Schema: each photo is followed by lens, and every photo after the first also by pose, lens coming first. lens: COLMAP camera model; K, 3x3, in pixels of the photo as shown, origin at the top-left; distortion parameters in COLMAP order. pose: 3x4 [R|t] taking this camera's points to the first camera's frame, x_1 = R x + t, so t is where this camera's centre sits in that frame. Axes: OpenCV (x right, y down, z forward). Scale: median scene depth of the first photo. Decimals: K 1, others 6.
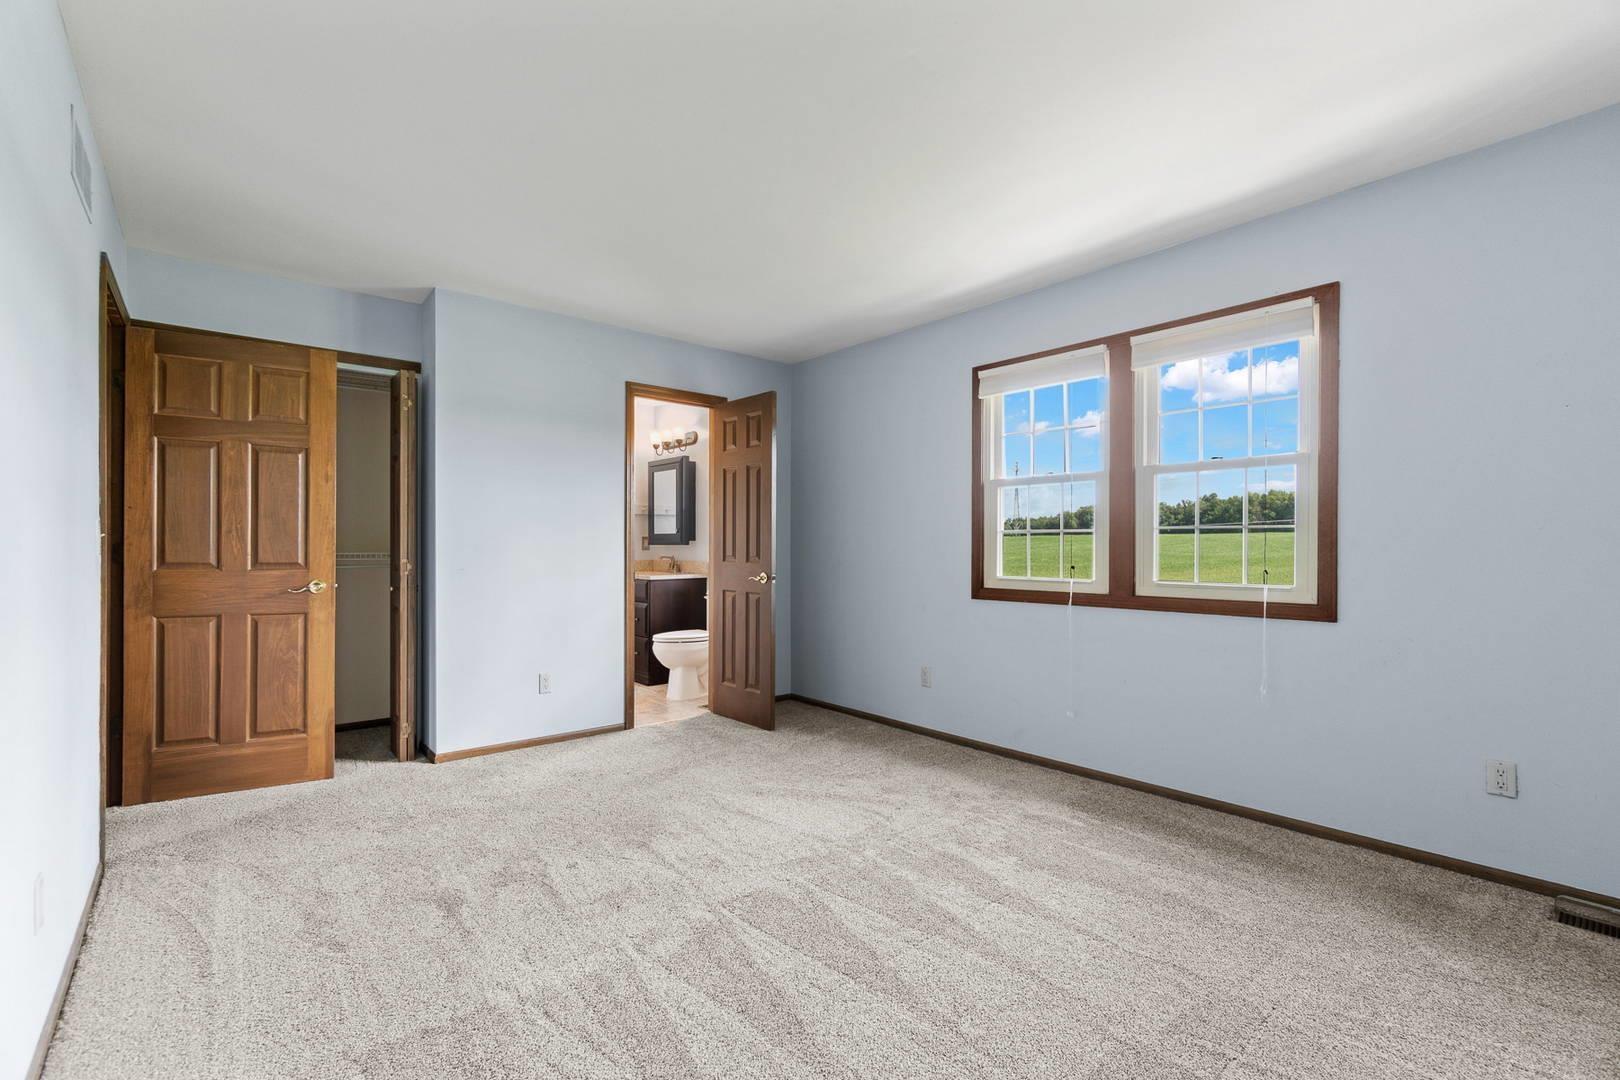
lens RADIAL K [[687.4, 0, 810.0], [0, 687.4, 540.0], [0, 0, 1]] dist [-0.014628, -0.000168]
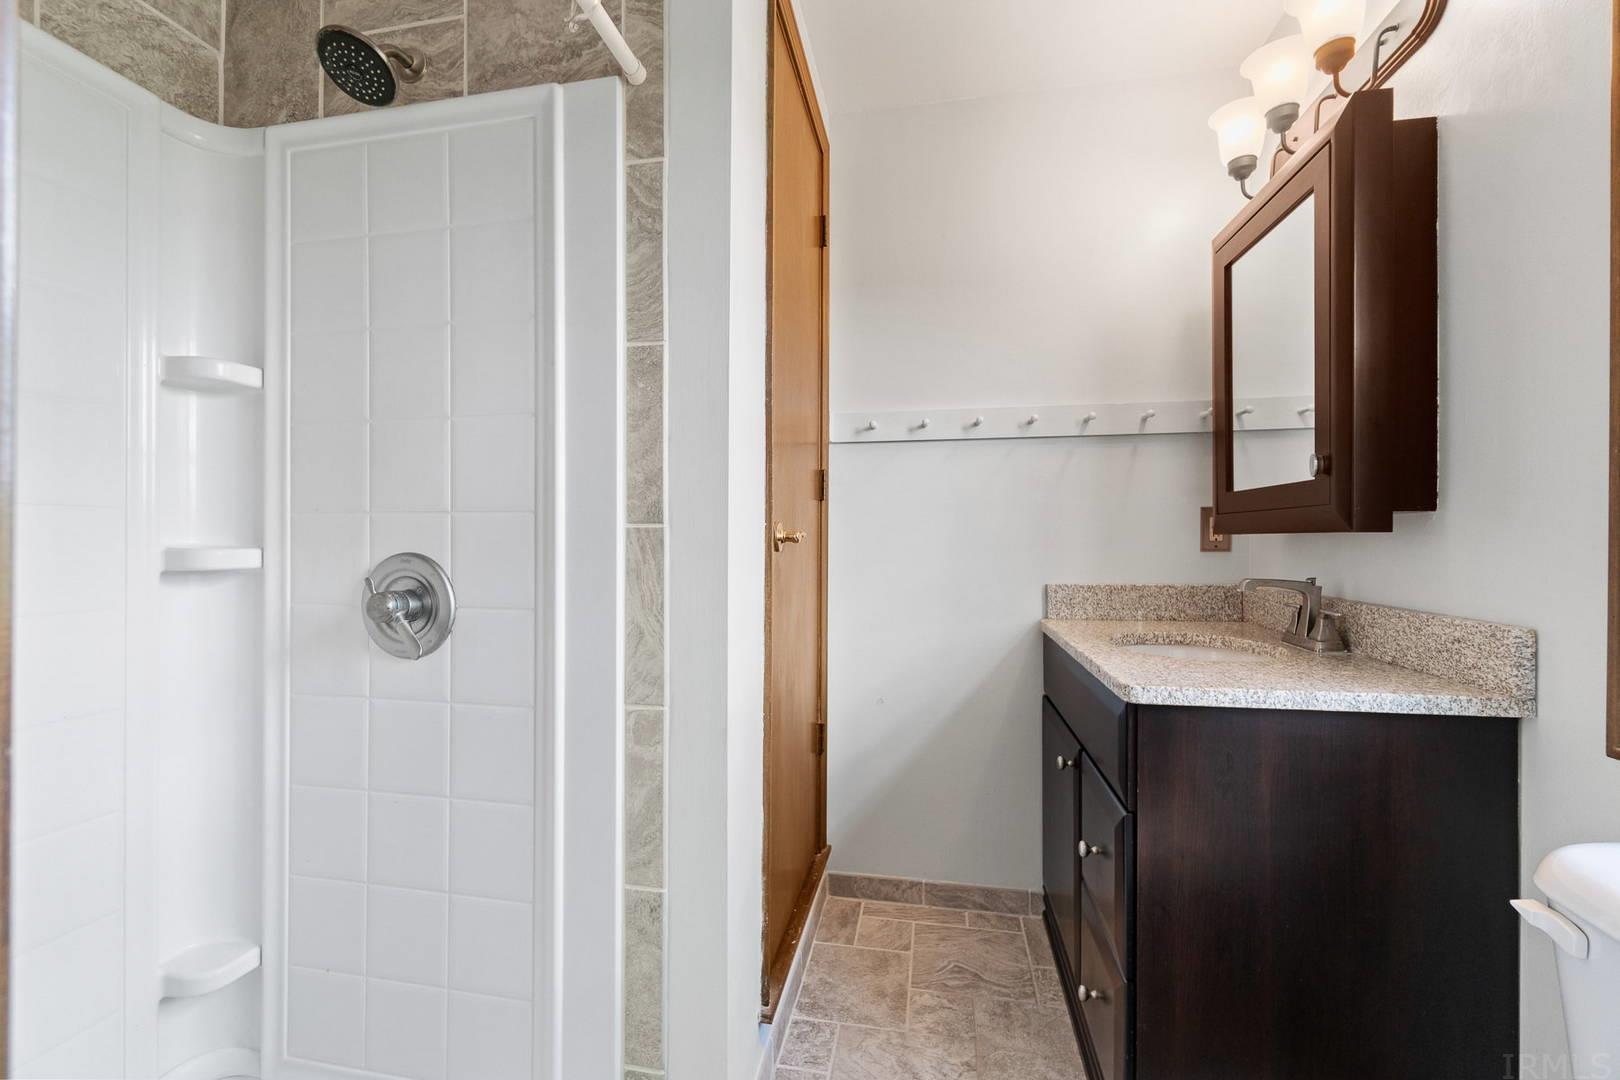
lens RADIAL K [[697.9, 0, 788.1], [0, 697.9, 537.9], [0, 0, 1]] dist [-0.013802, 0.000007]
pose [[0.607917, -0.001001, -0.794000, -0.234213], [0.005229, 0.999983, 0.002742, 0.013740], [0.793983, -0.005819, 0.607912, 1.395750]]
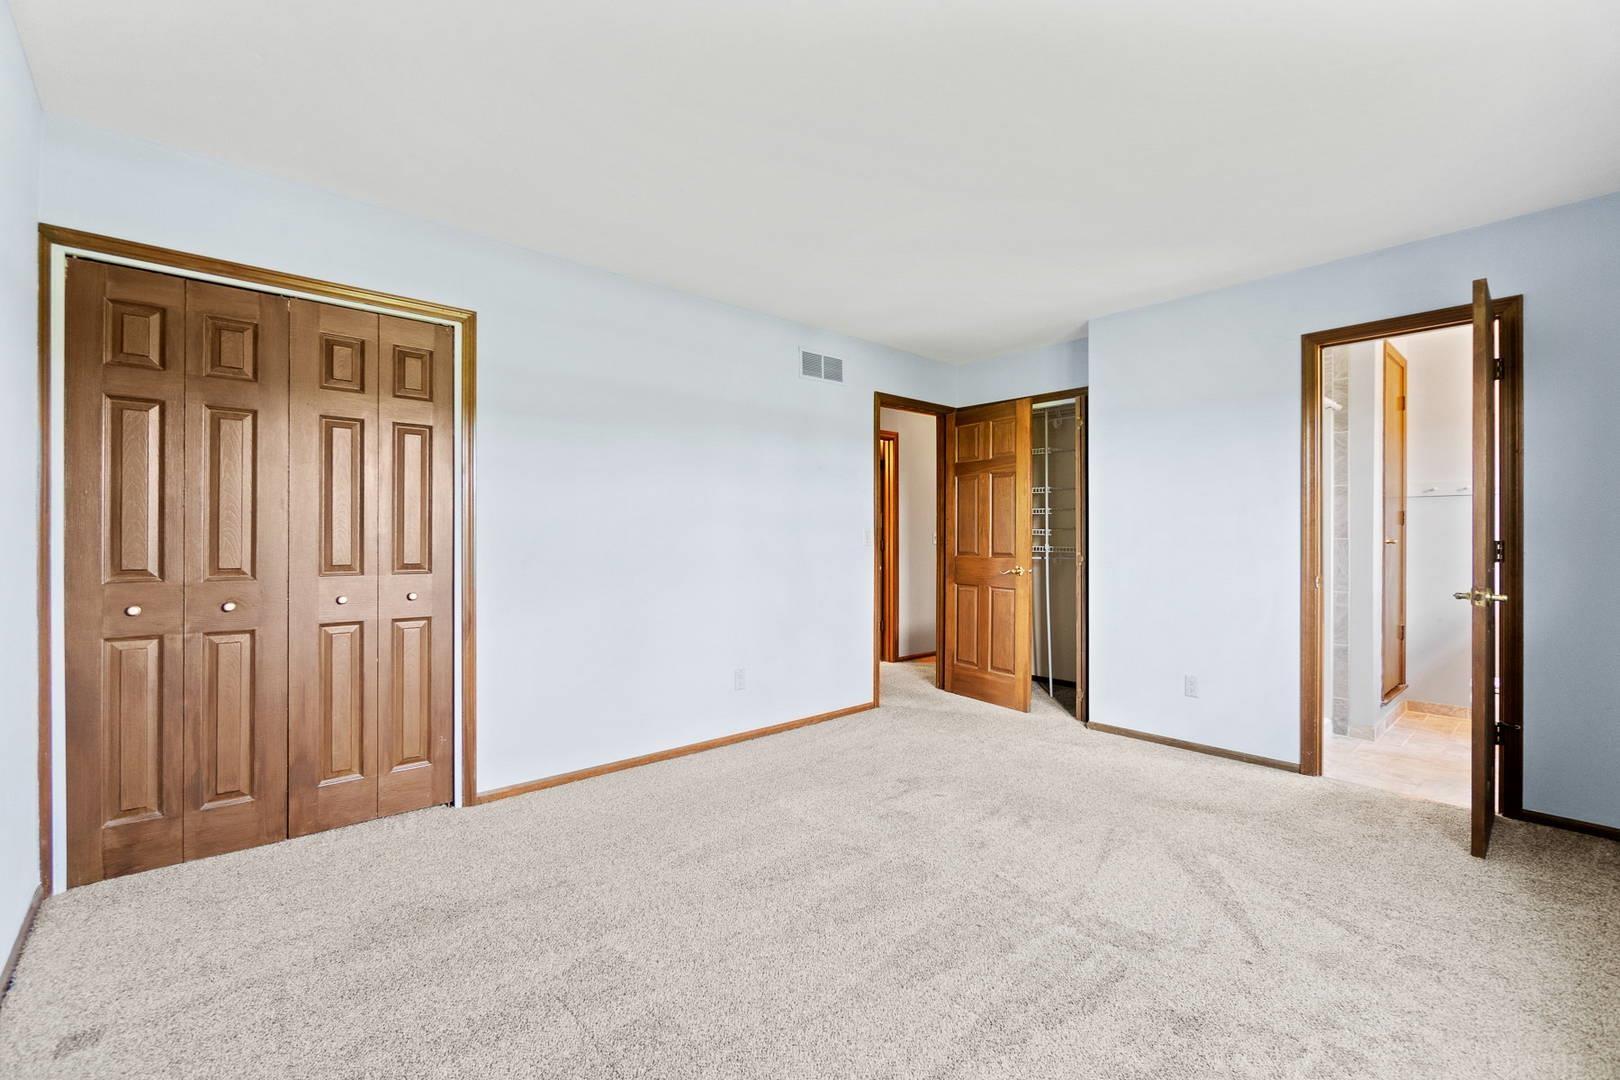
lens RADIAL K [[697.9, 0, 788.1], [0, 697.9, 537.9], [0, 0, 1]] dist [-0.013802, 0.000007]
pose [[0.004566, -0.000860, -0.999989, 0.697758], [0.010225, 0.999947, -0.000813, -0.002717], [0.999937, -0.010221, 0.004575, 0.530579]]
